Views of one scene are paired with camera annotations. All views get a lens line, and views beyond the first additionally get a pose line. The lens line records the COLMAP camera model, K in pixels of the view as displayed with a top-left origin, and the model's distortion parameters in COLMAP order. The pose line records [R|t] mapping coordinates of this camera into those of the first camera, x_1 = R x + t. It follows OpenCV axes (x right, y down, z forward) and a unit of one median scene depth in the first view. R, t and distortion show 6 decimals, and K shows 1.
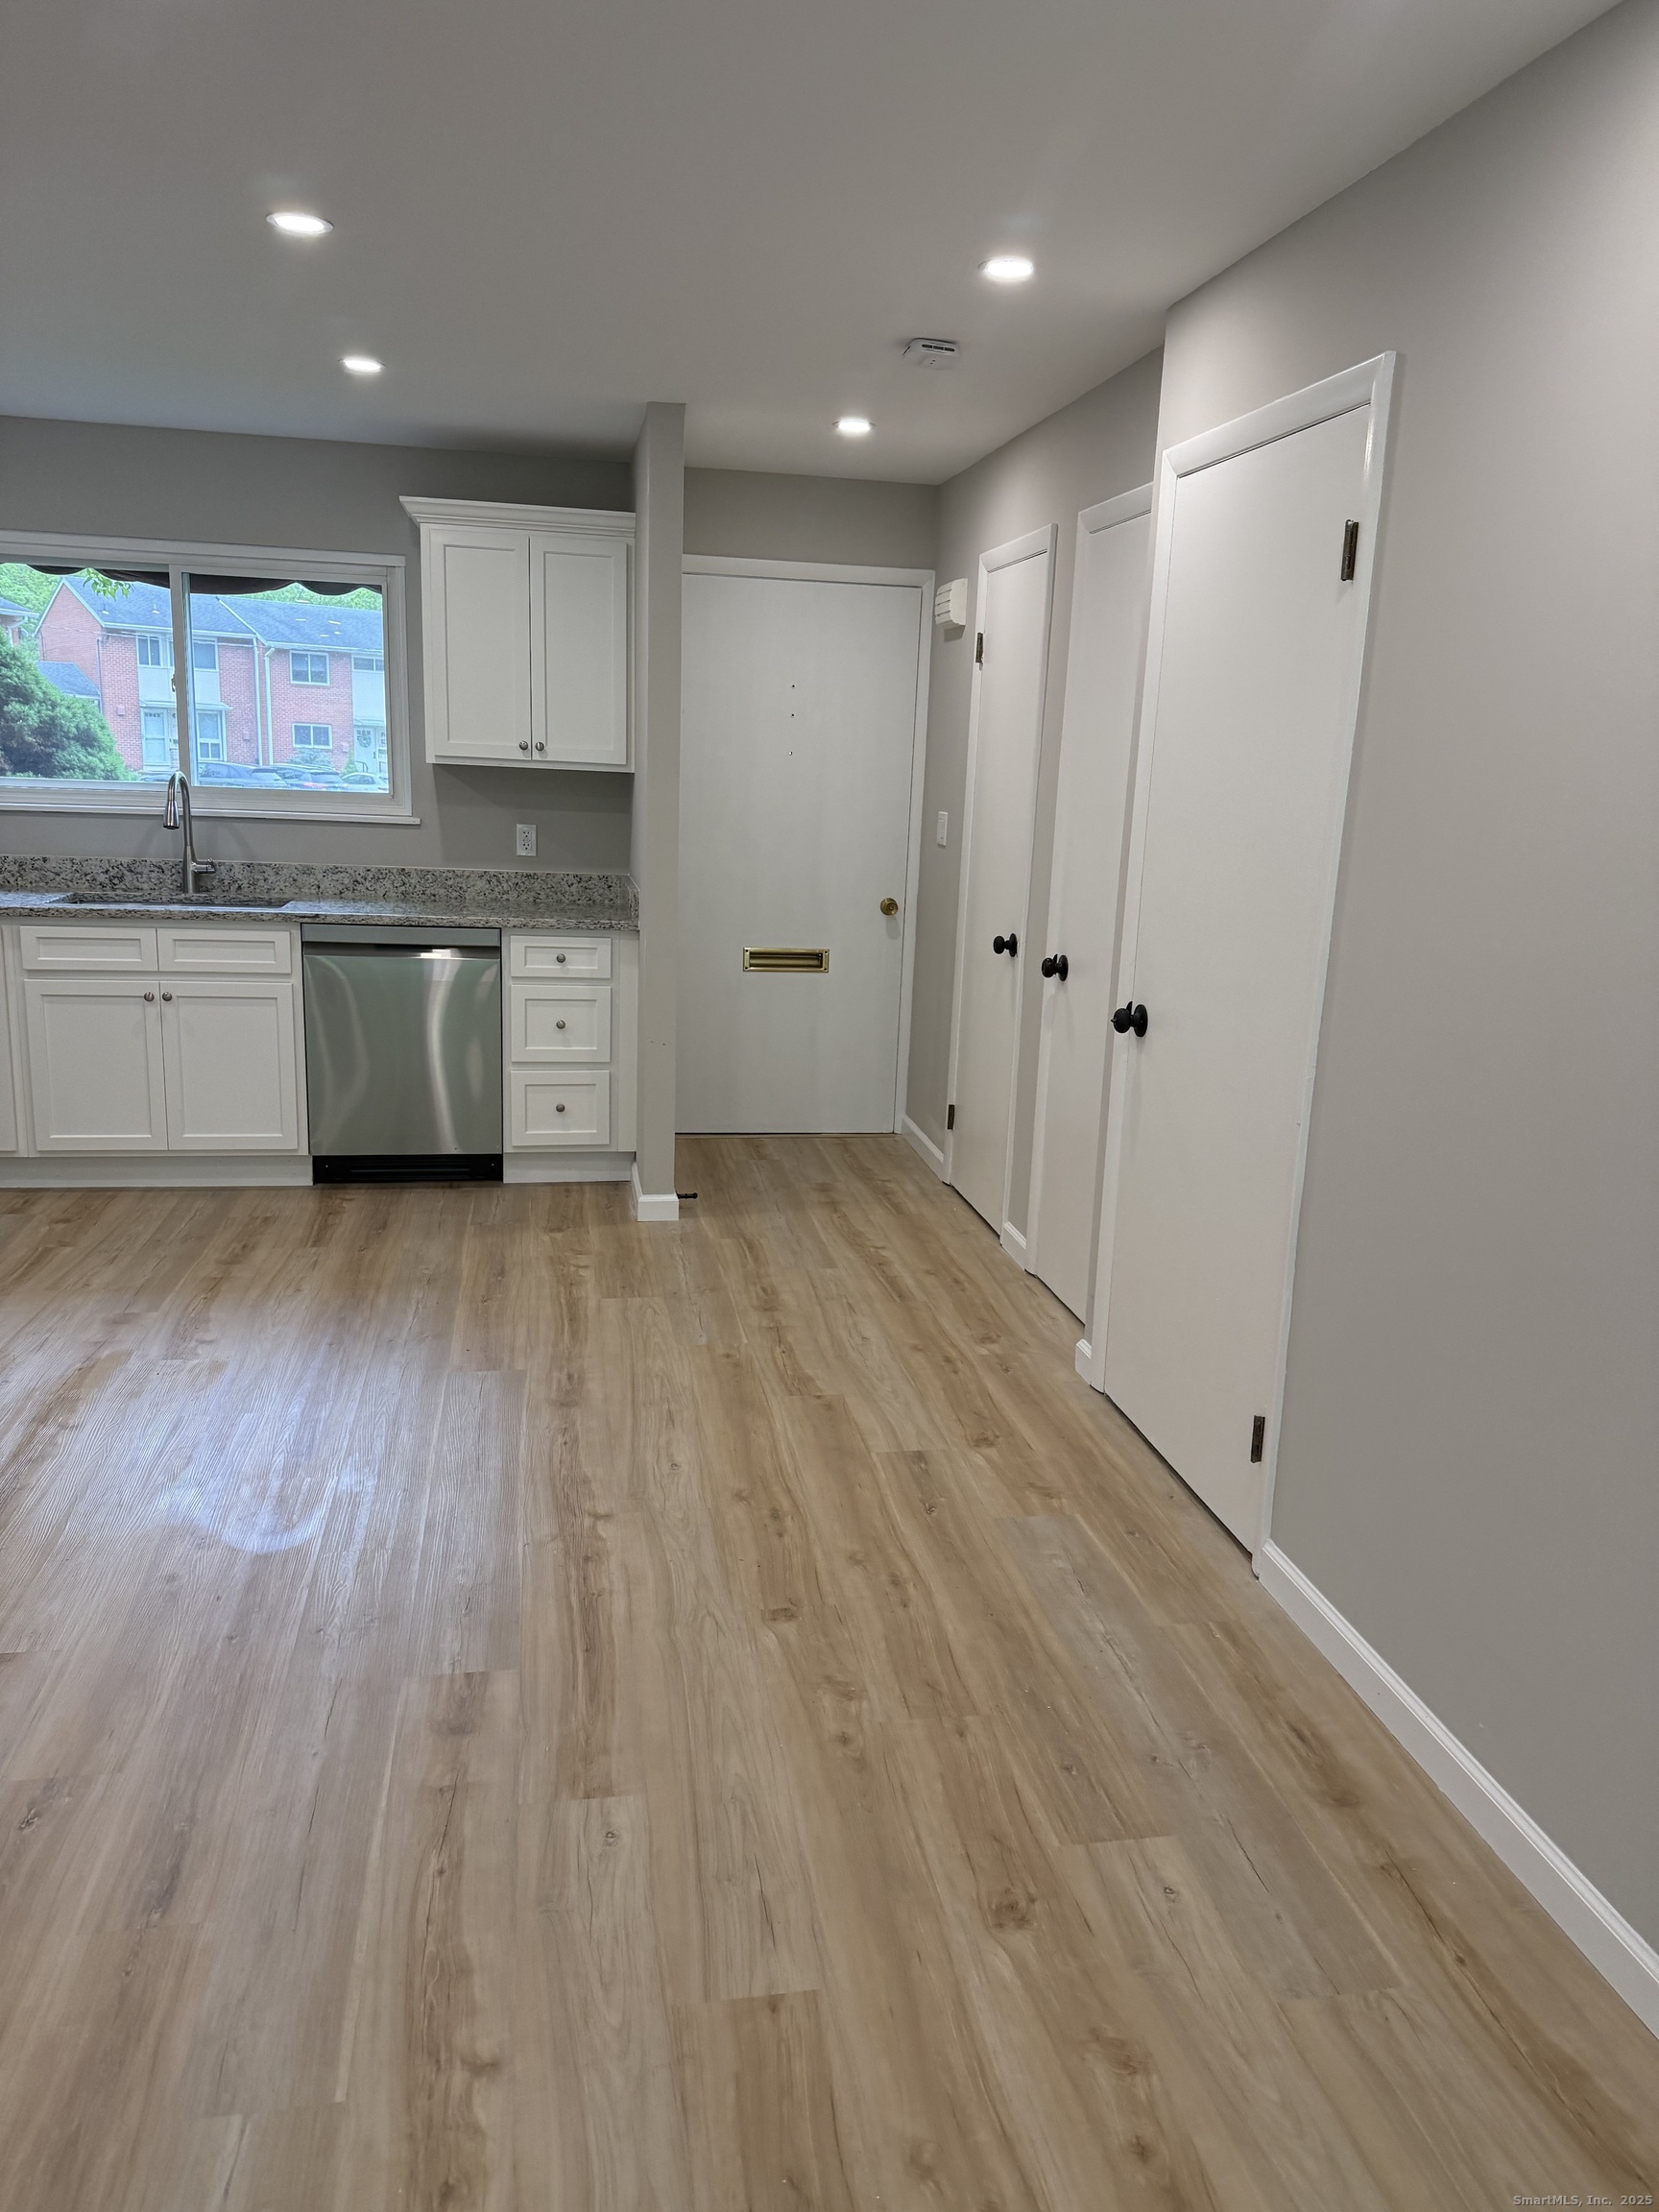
lens RADIAL K [[1549.1, 0, 828.2], [0, 1549.1, 1100.7], [0, 0, 1]] dist [0.052465, -0.062887]
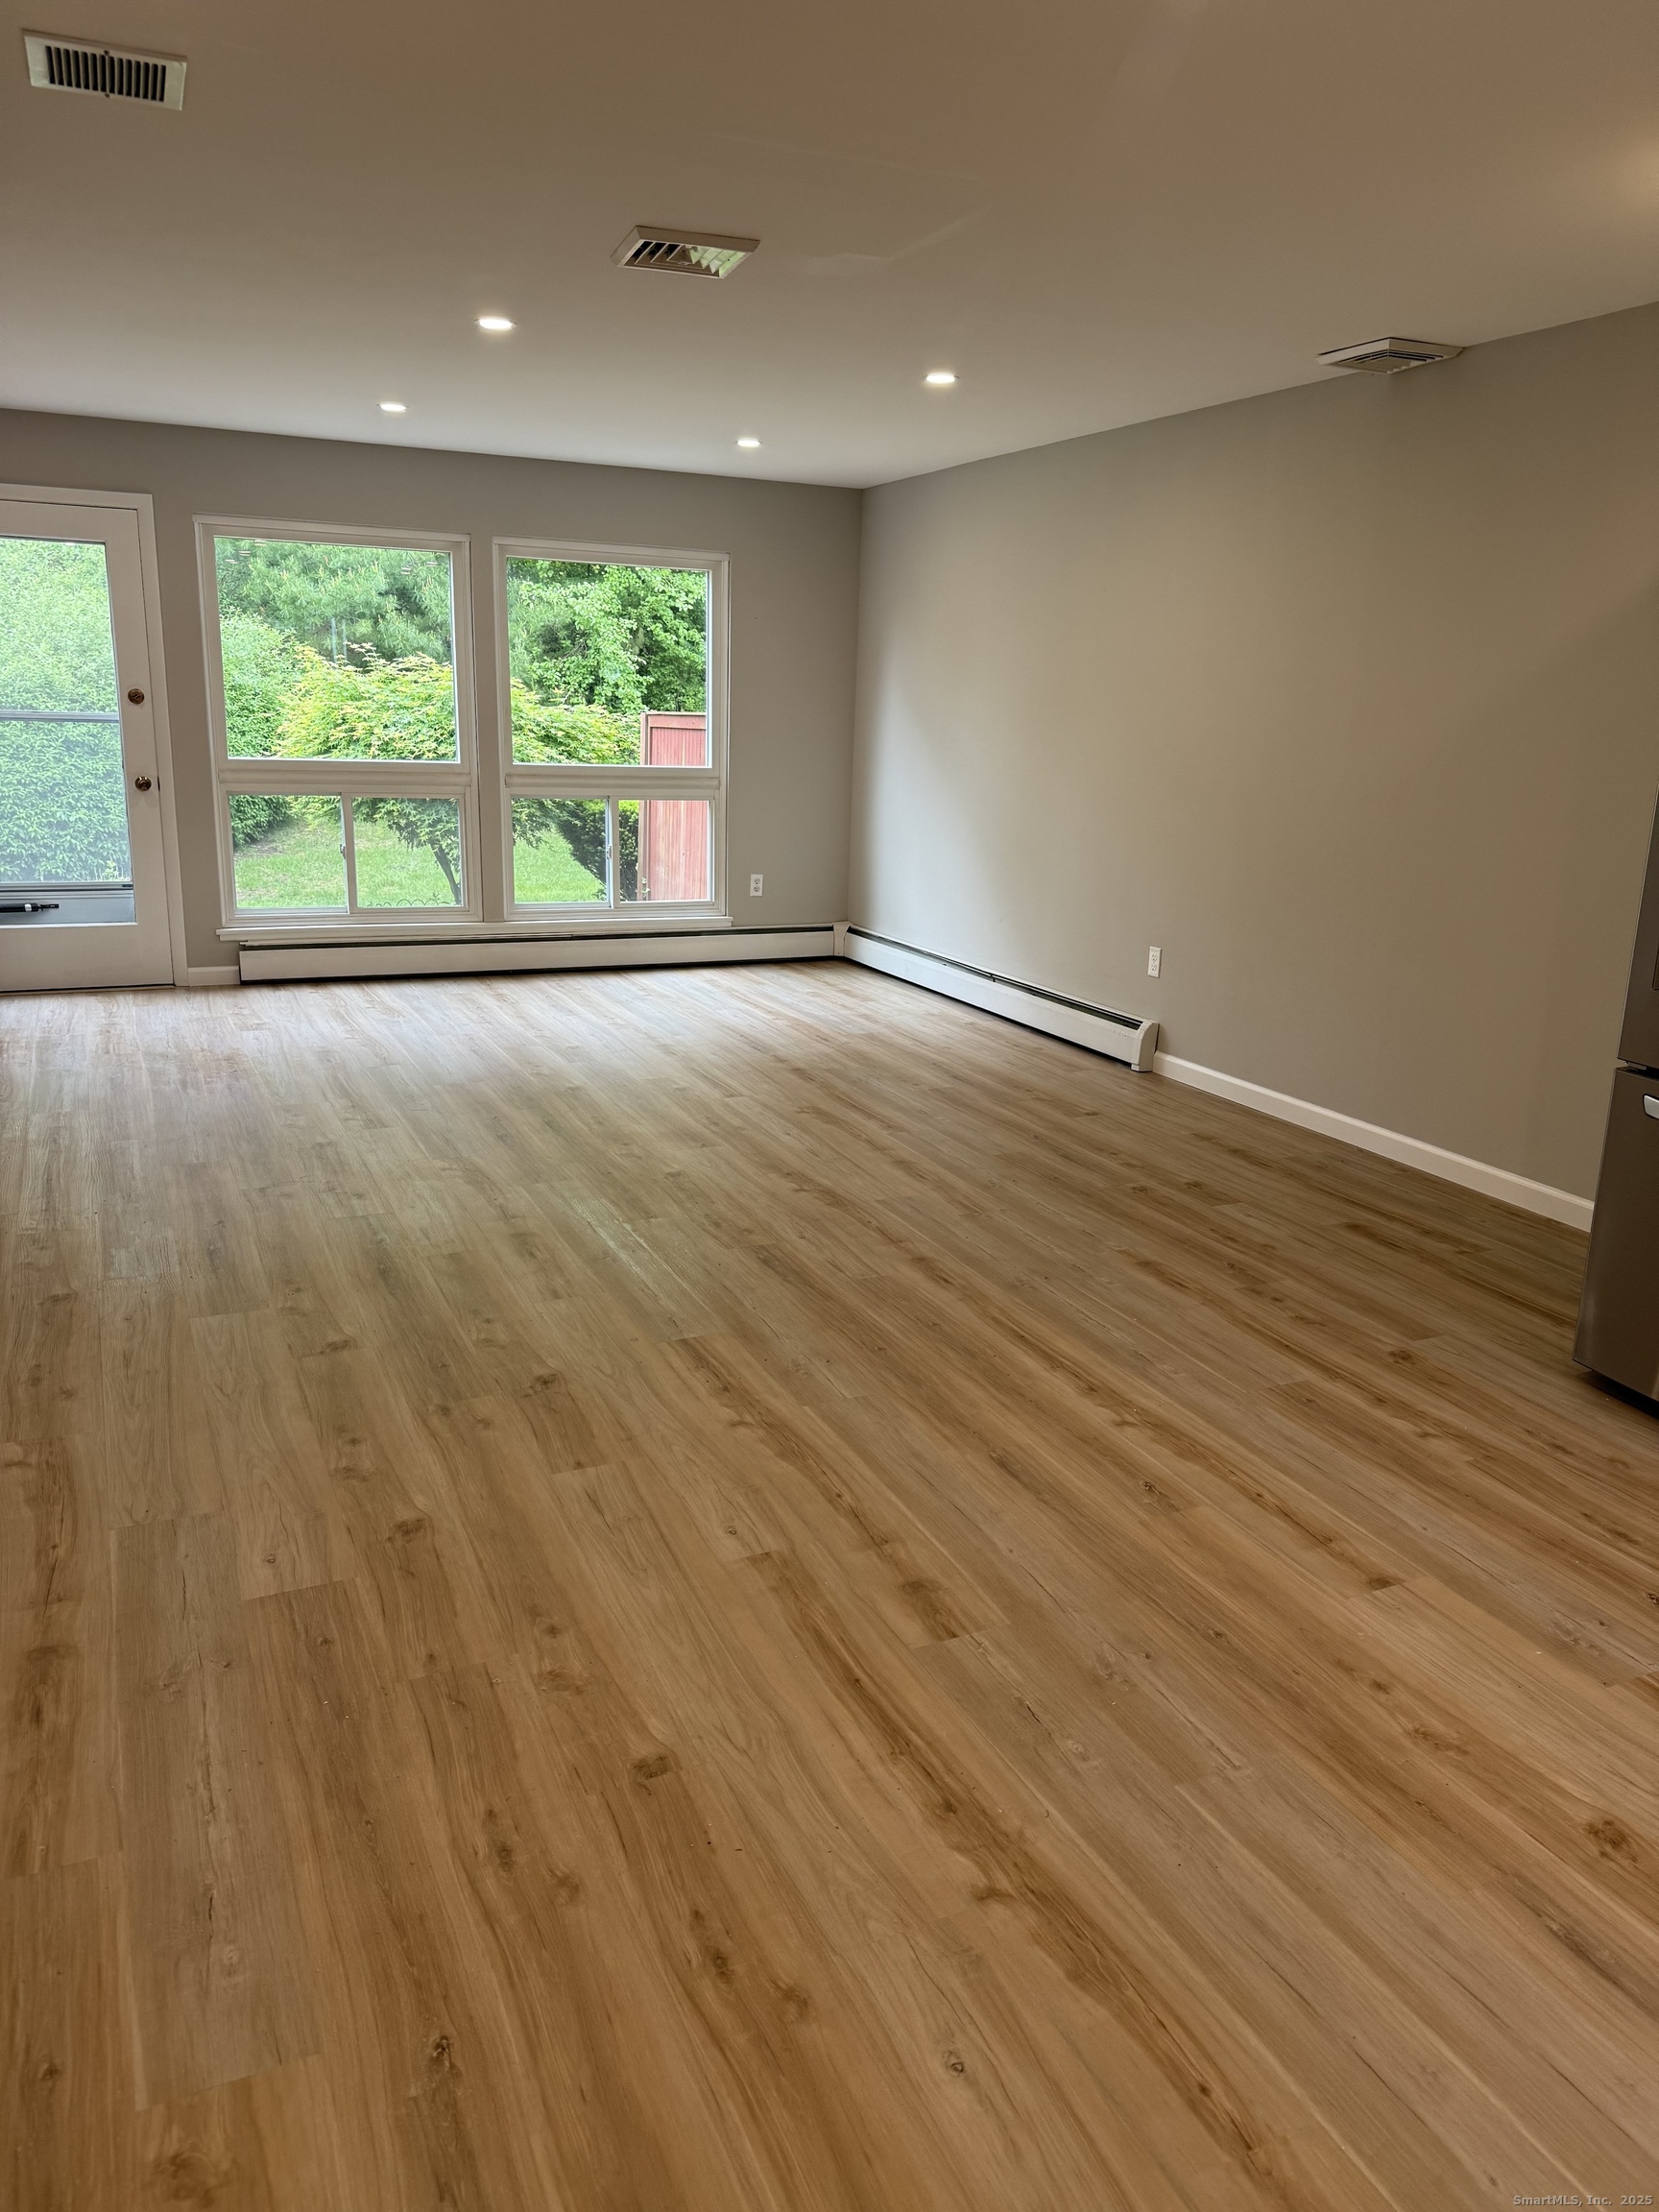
lens RADIAL K [[1532.6, 0, 843.8], [0, 1532.6, 1111.8], [0, 0, 1]] dist [0.147068, -0.290117]
pose [[-0.962969, -0.001614, -0.269609, 0.075410], [-0.124937, 0.888810, 0.440918, -0.265612], [0.238919, 0.458274, -0.856097, 1.306457]]
